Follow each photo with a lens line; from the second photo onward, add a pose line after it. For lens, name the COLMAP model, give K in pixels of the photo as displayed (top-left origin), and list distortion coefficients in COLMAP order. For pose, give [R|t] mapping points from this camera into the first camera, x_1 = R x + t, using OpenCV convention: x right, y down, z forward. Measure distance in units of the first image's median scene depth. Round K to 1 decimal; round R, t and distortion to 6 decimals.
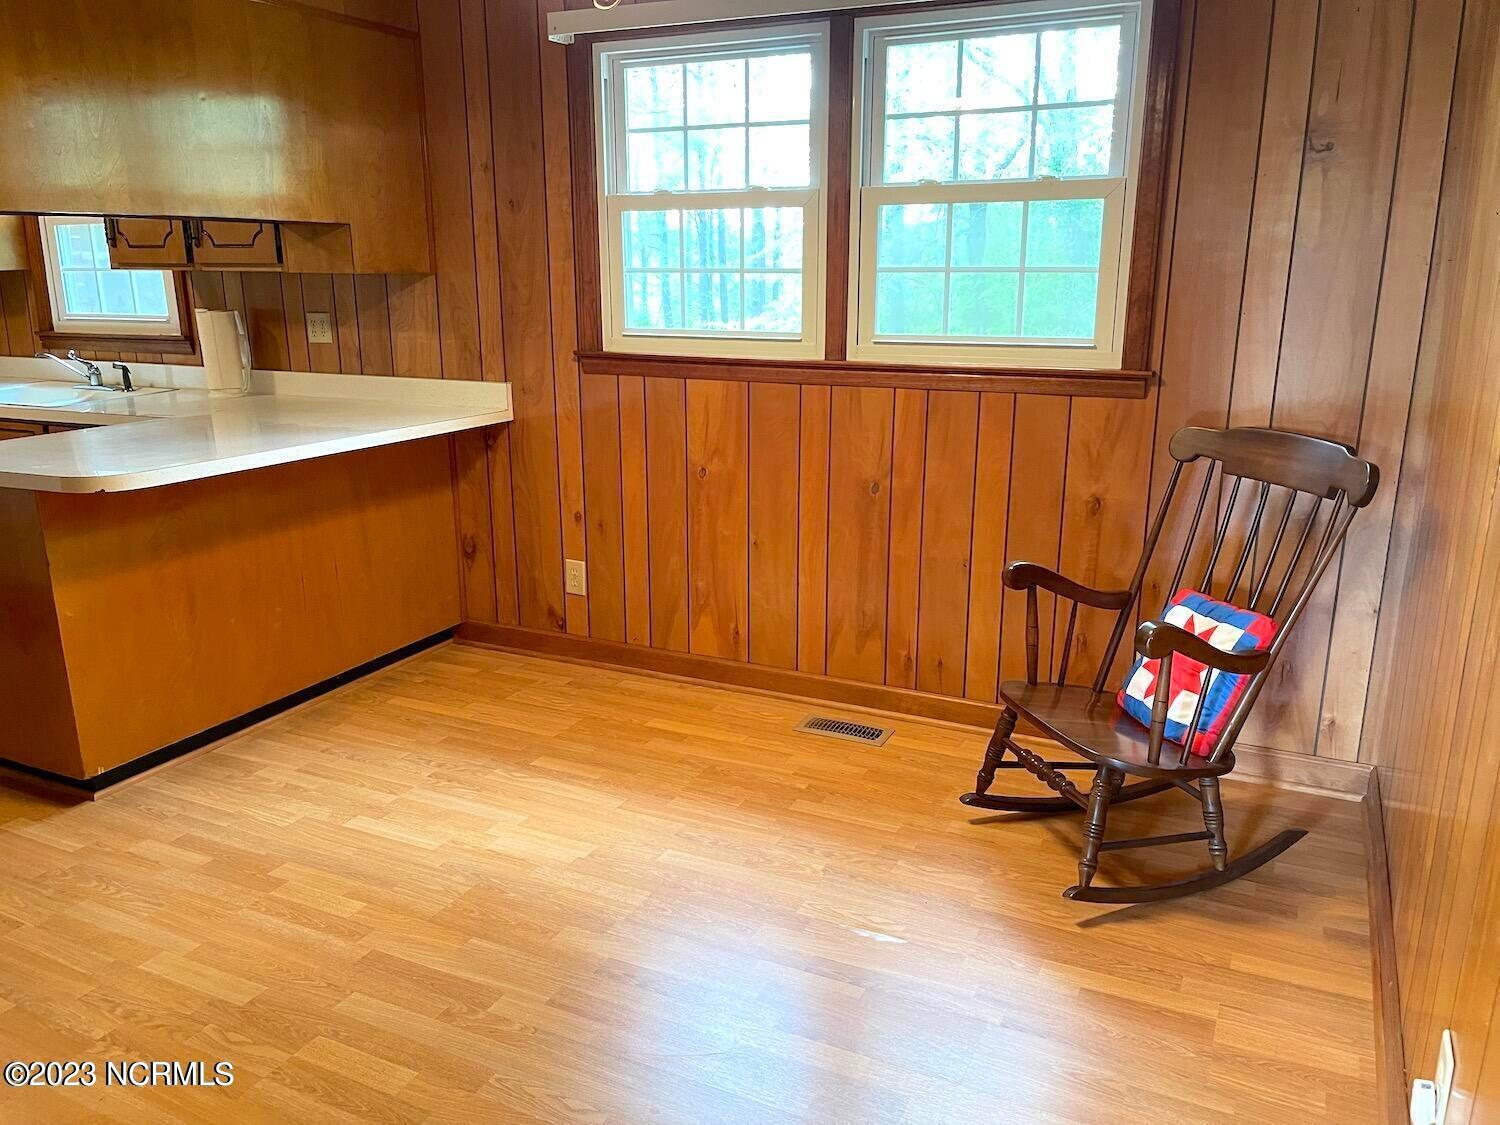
lens RADIAL K [[1143.6, 0, 758.3], [0, 1143.6, 570.0], [0, 0, 1]] dist [0.038873, -0.025381]
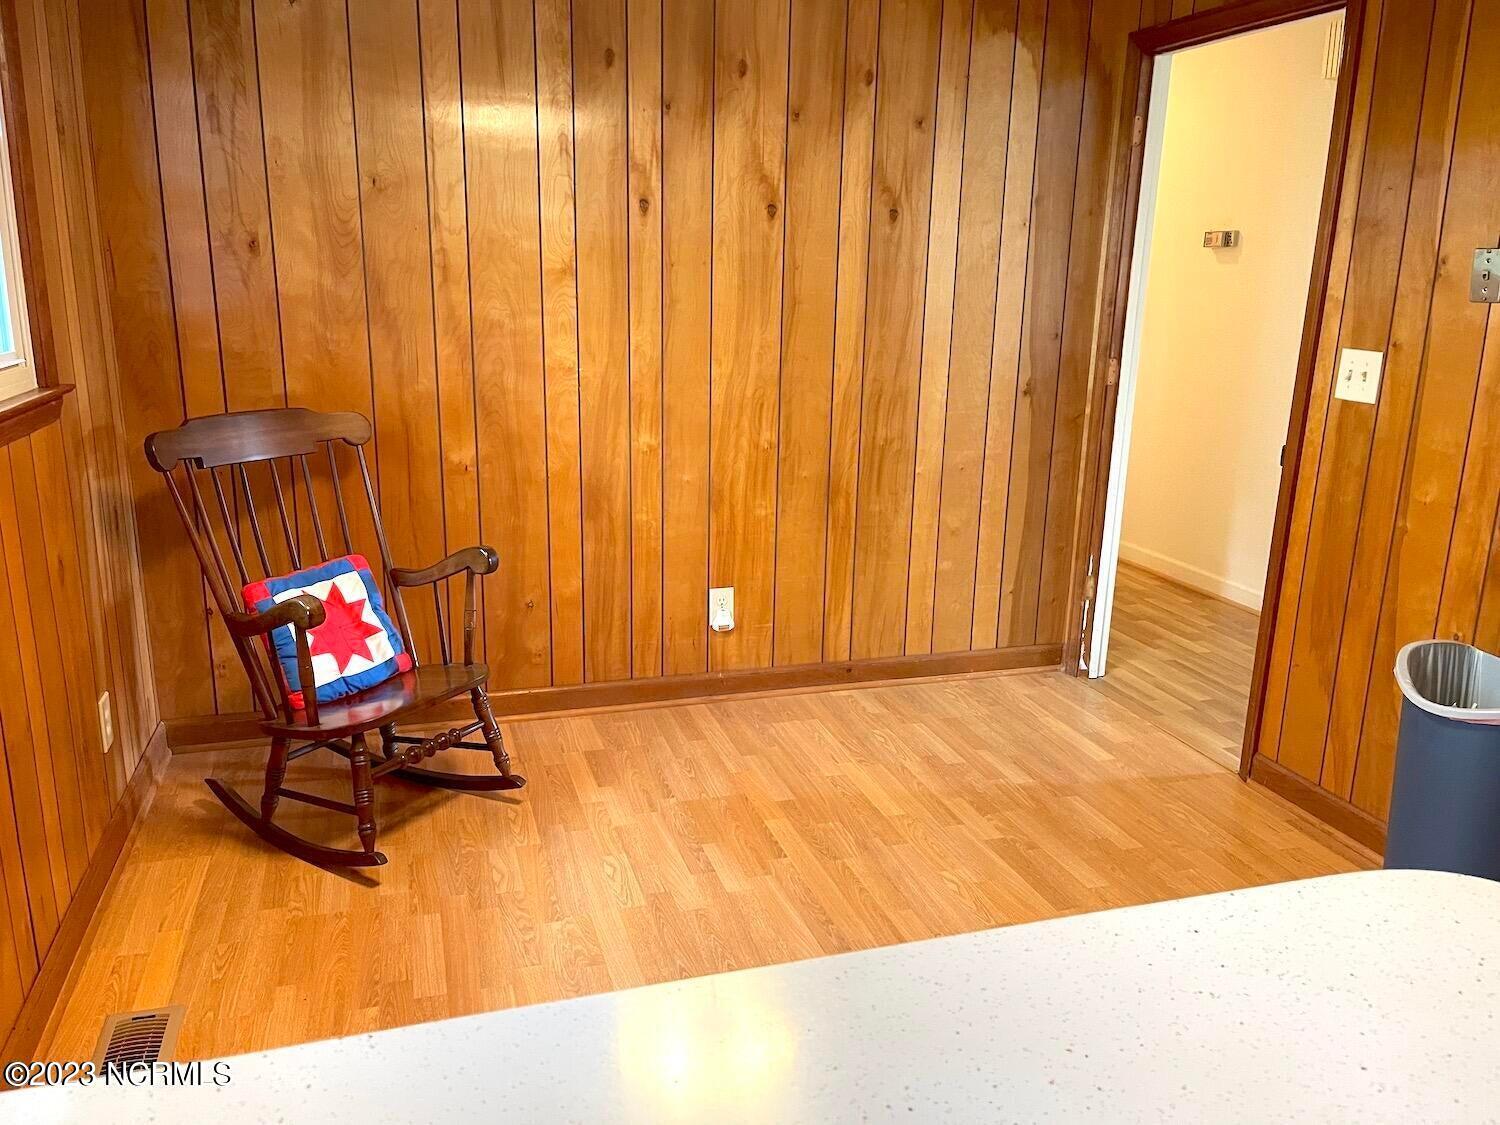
lens RADIAL K [[1143.6, 0, 752.0], [0, 1143.6, 572.8], [0, 0, 1]] dist [0.038873, -0.025381]
pose [[-0.683595, -0.199661, 0.702021, -0.582395], [0.166350, 0.893916, 0.416223, -0.314648], [-0.710651, 0.401309, -0.577863, 1.189732]]
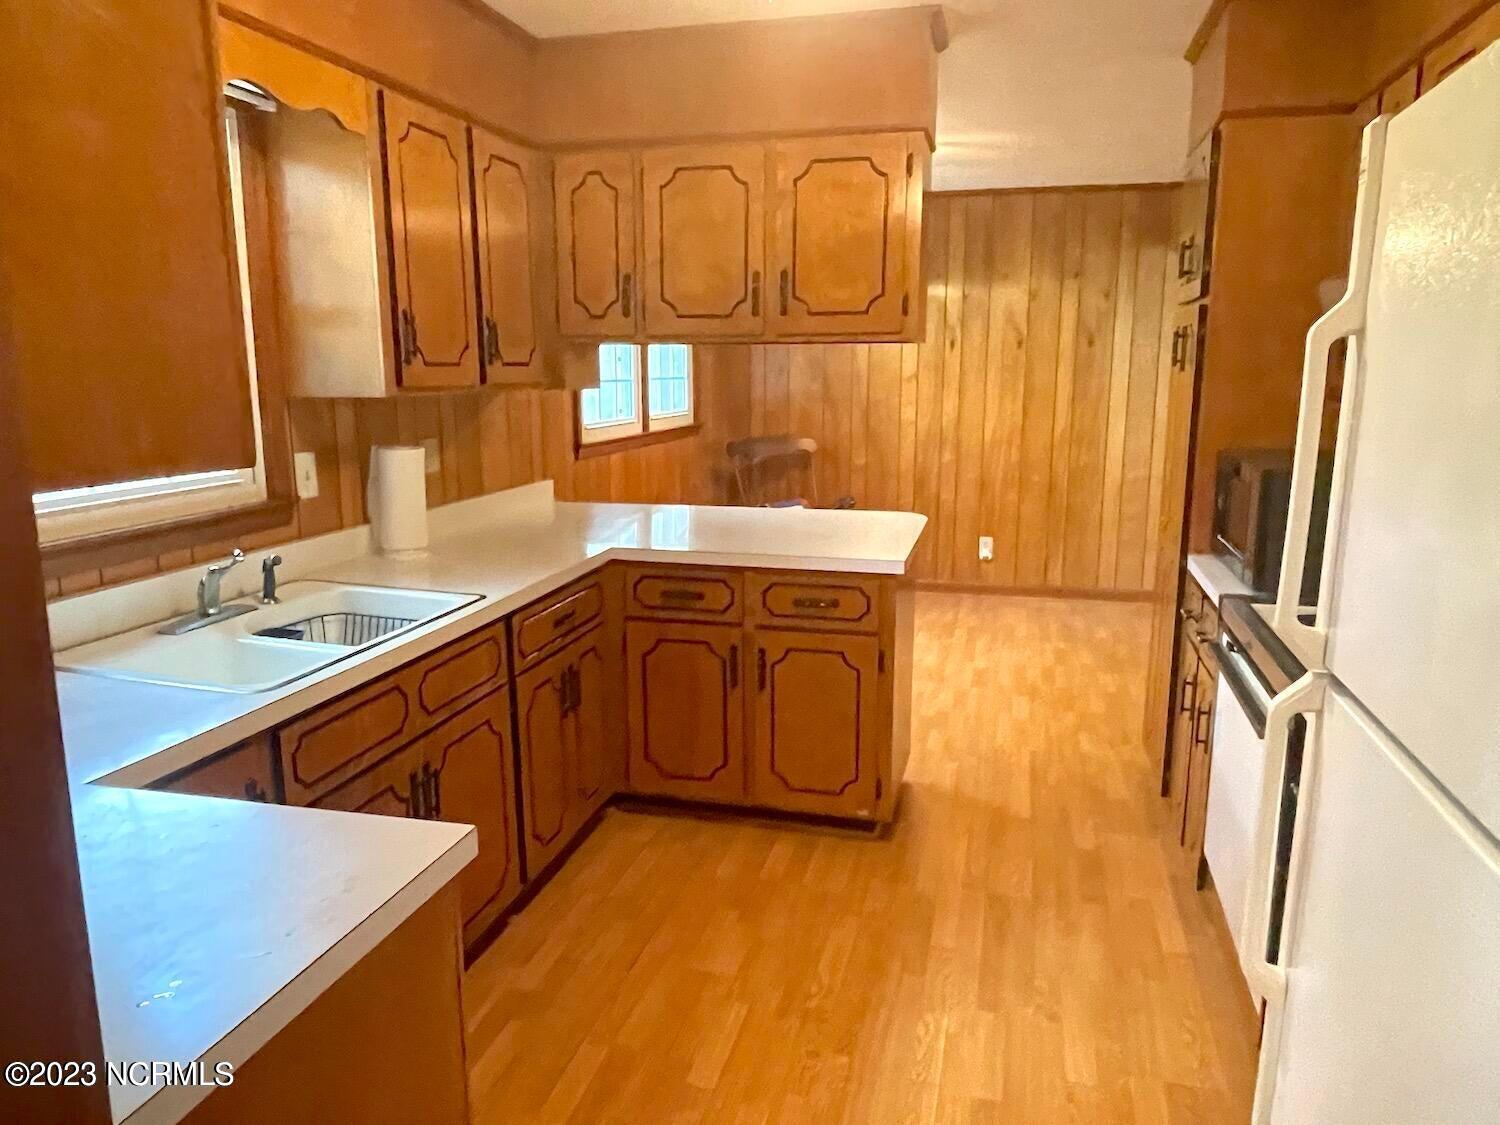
lens RADIAL K [[1052.5, 0, 742.7], [0, 1052.5, 556.7], [0, 0, 1]] dist [0.005416, -0.001128]
pose [[-0.191781, -0.174604, 0.965781, -1.706949], [0.254471, 0.941548, 0.220754, -0.360520], [-0.947874, 0.288100, -0.136139, 1.290260]]
